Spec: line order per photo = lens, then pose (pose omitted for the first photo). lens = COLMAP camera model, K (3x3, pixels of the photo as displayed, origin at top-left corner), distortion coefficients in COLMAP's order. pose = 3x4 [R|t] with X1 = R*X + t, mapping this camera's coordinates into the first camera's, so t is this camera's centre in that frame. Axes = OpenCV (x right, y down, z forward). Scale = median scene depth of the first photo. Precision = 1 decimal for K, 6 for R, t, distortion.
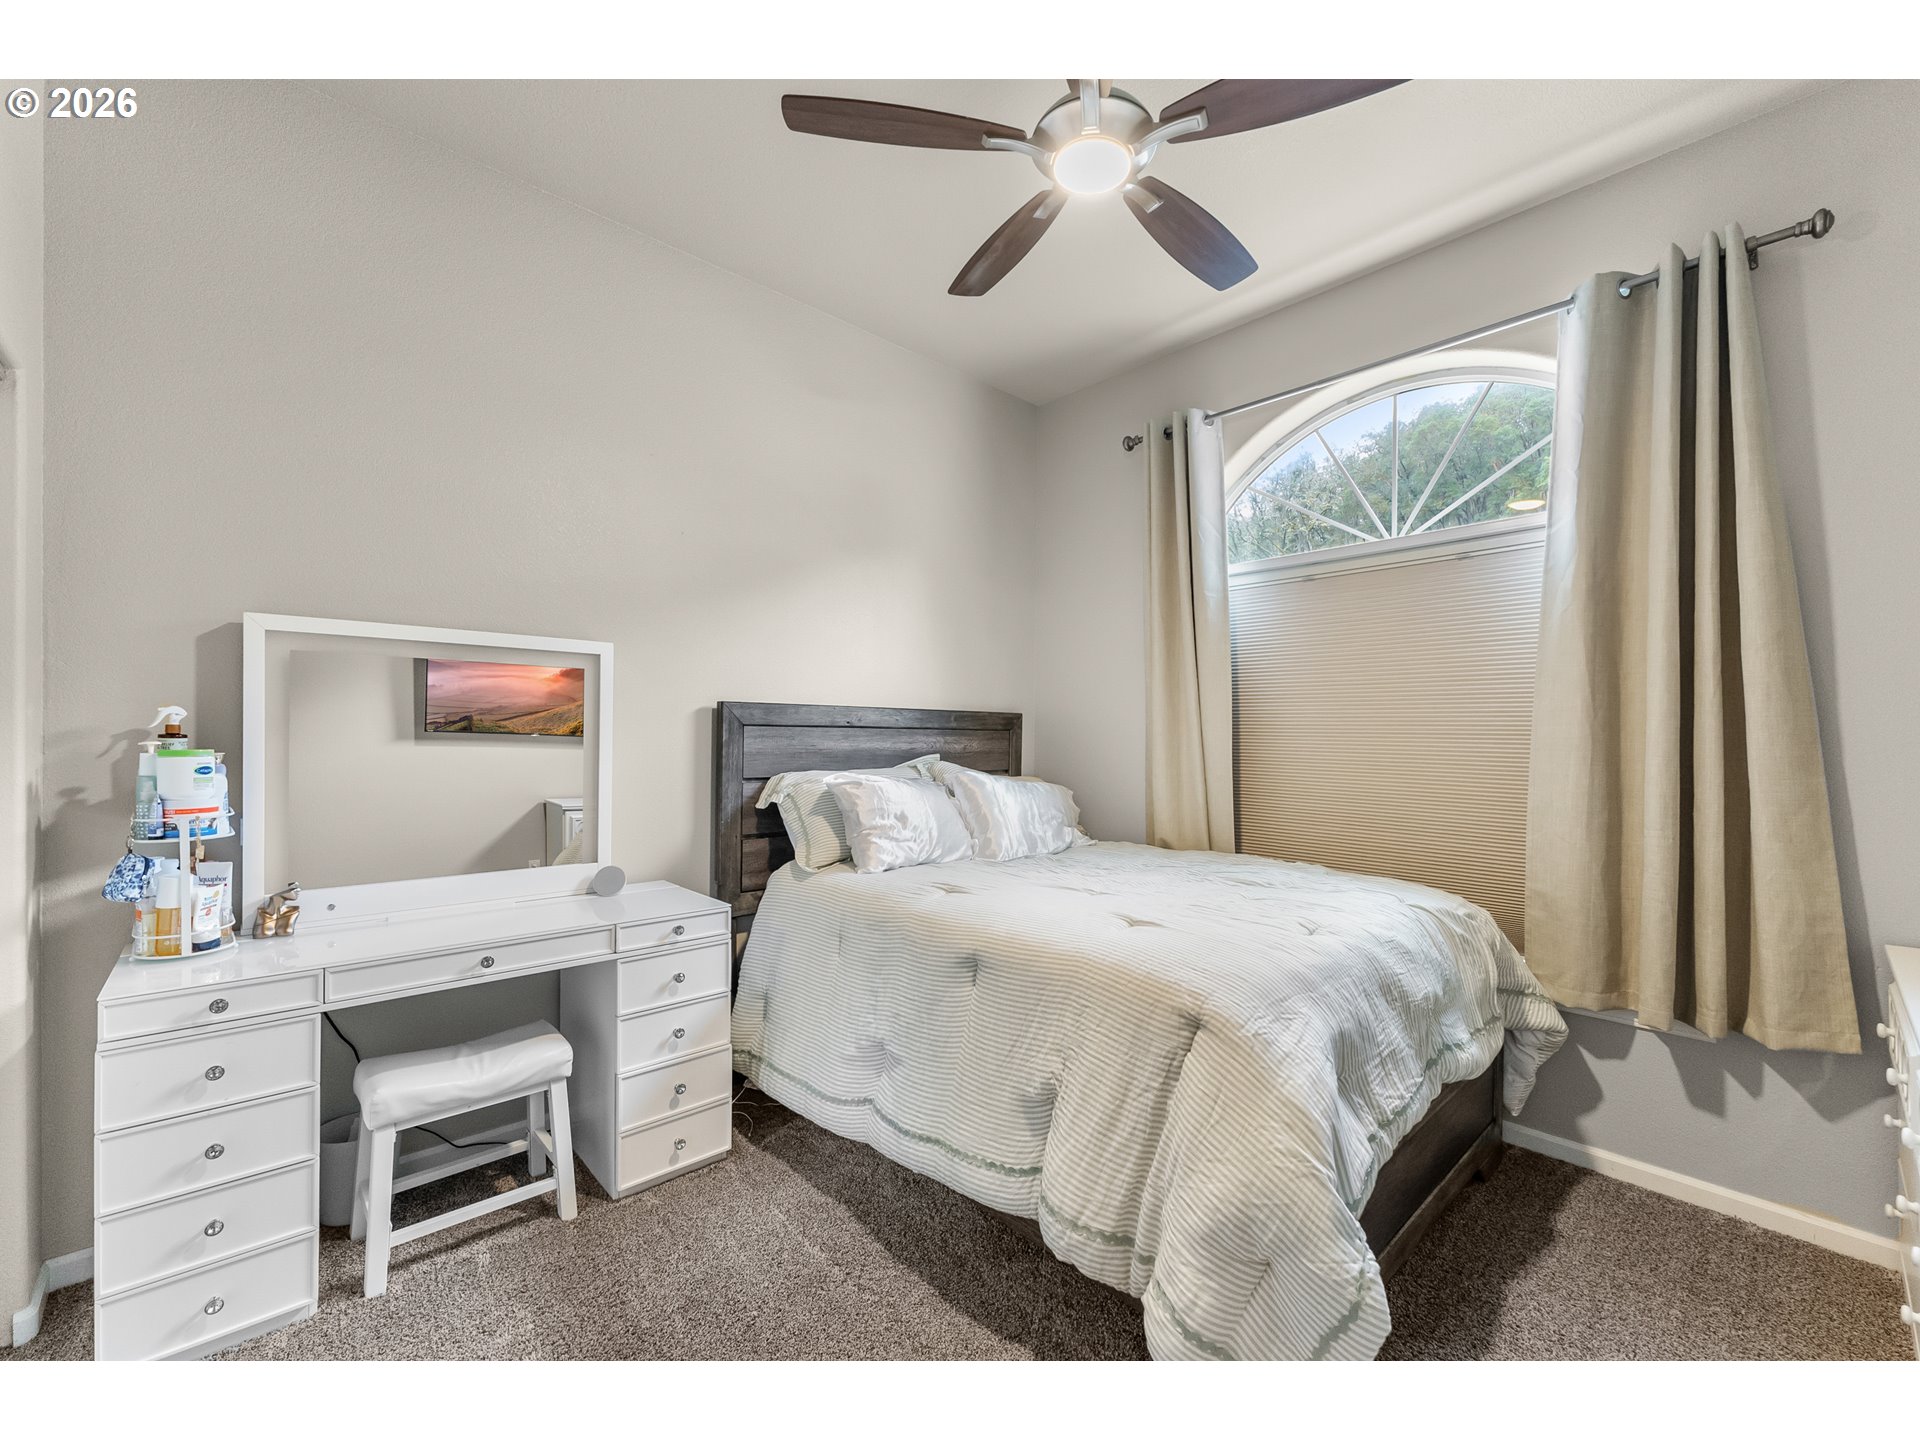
lens RADIAL K [[782.4, 0, 965.3], [0, 782.4, 734.1], [0, 0, 1]] dist [0.001341, -0.000988]
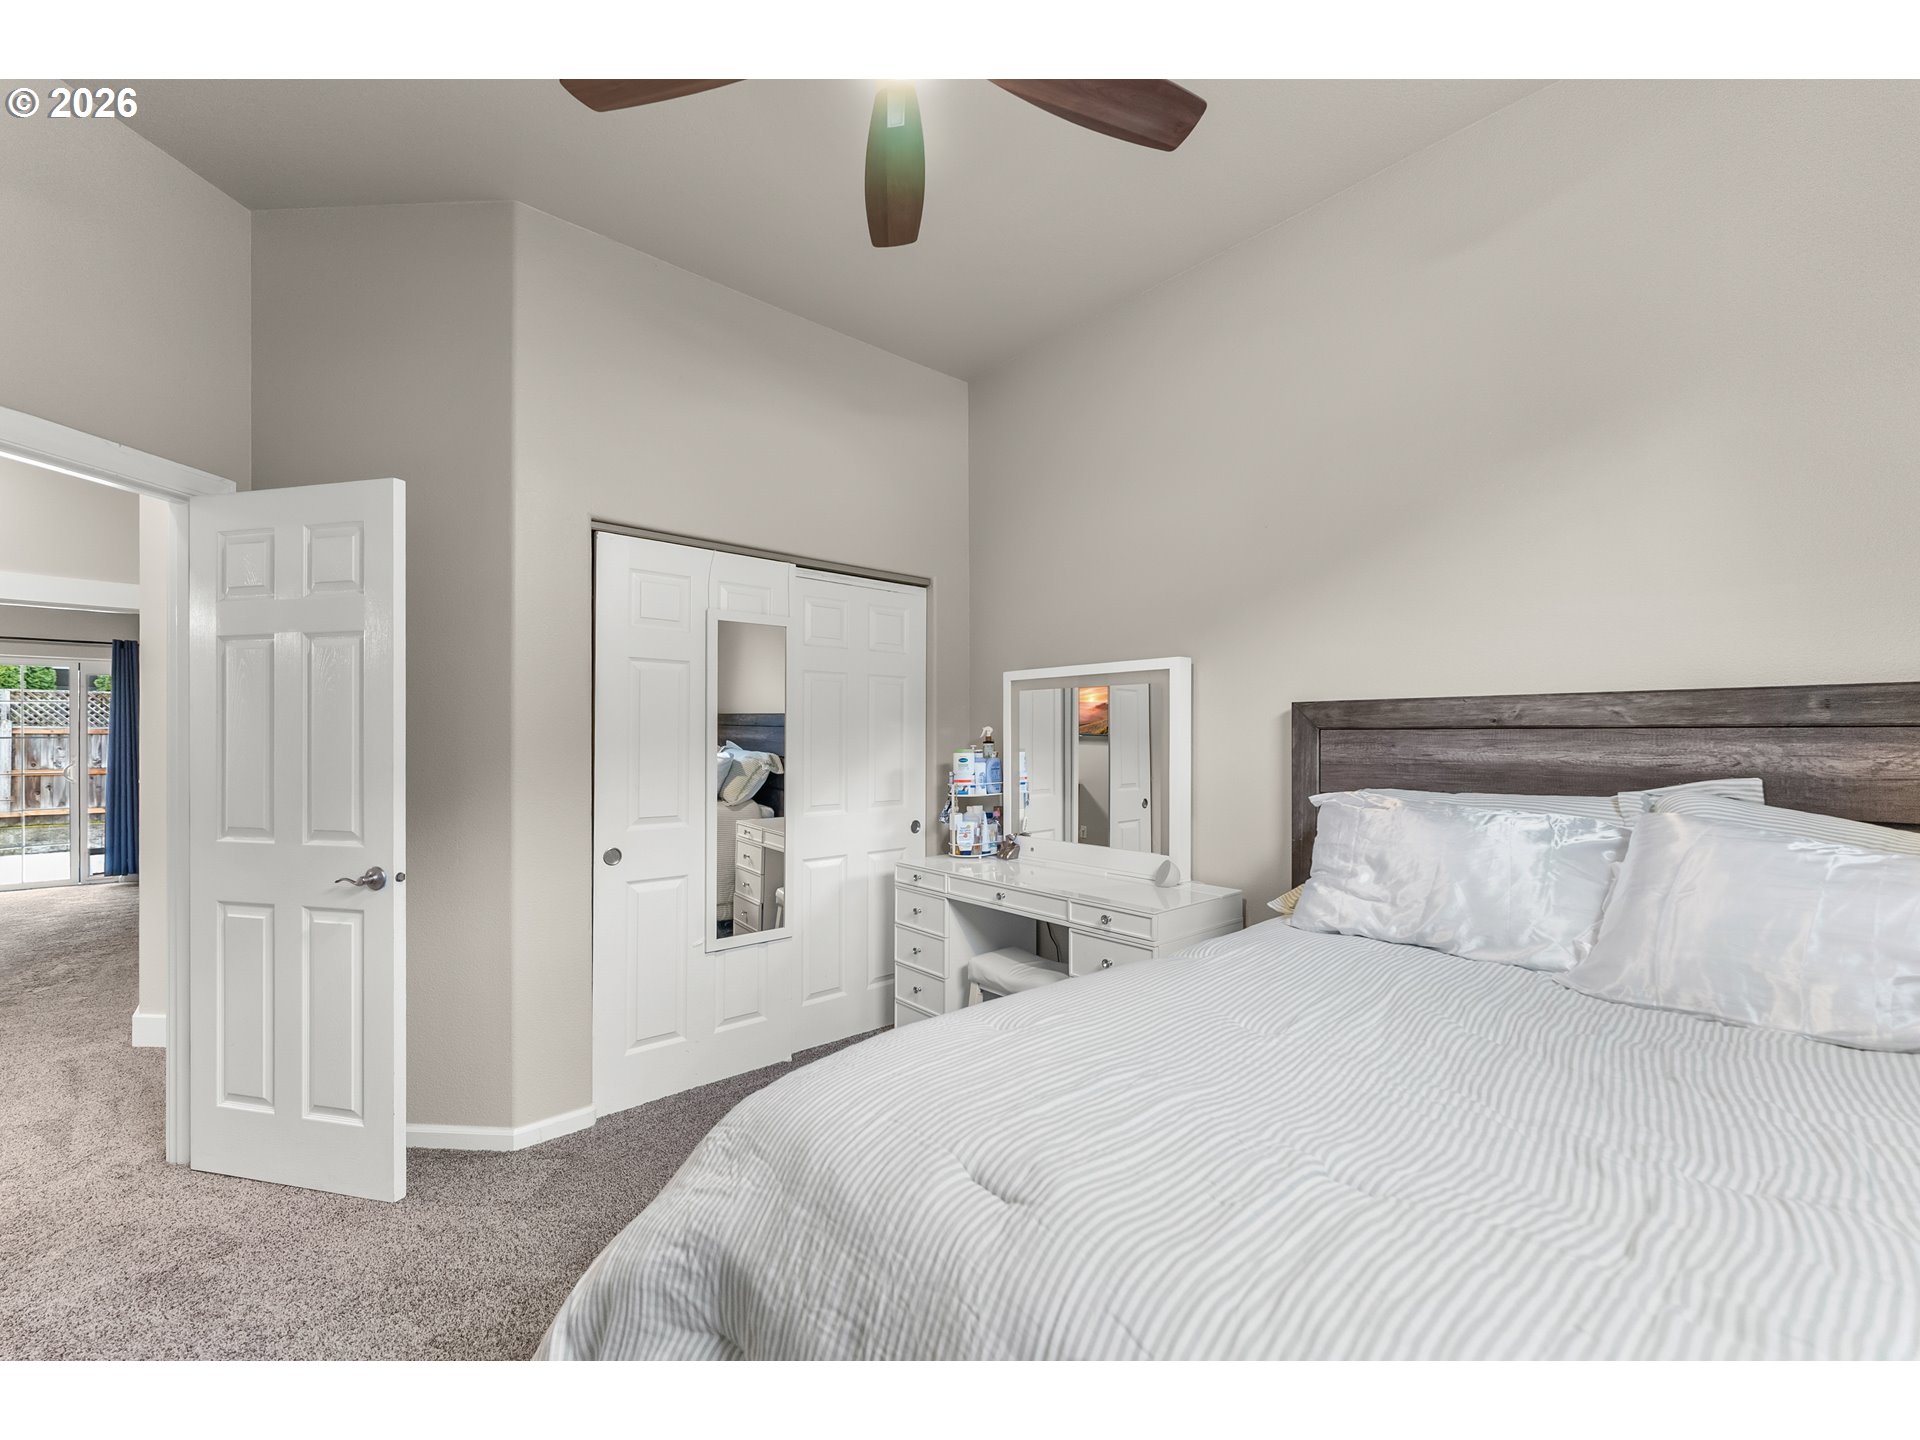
lens RADIAL K [[782.4, 0, 965.4], [0, 782.4, 728.2], [0, 0, 1]] dist [0.001341, -0.000988]
pose [[-0.021651, -0.019362, -0.999578, 0.555186], [0.004365, 0.999801, -0.019461, 0.002298], [0.999756, -0.004785, -0.021562, 0.621372]]
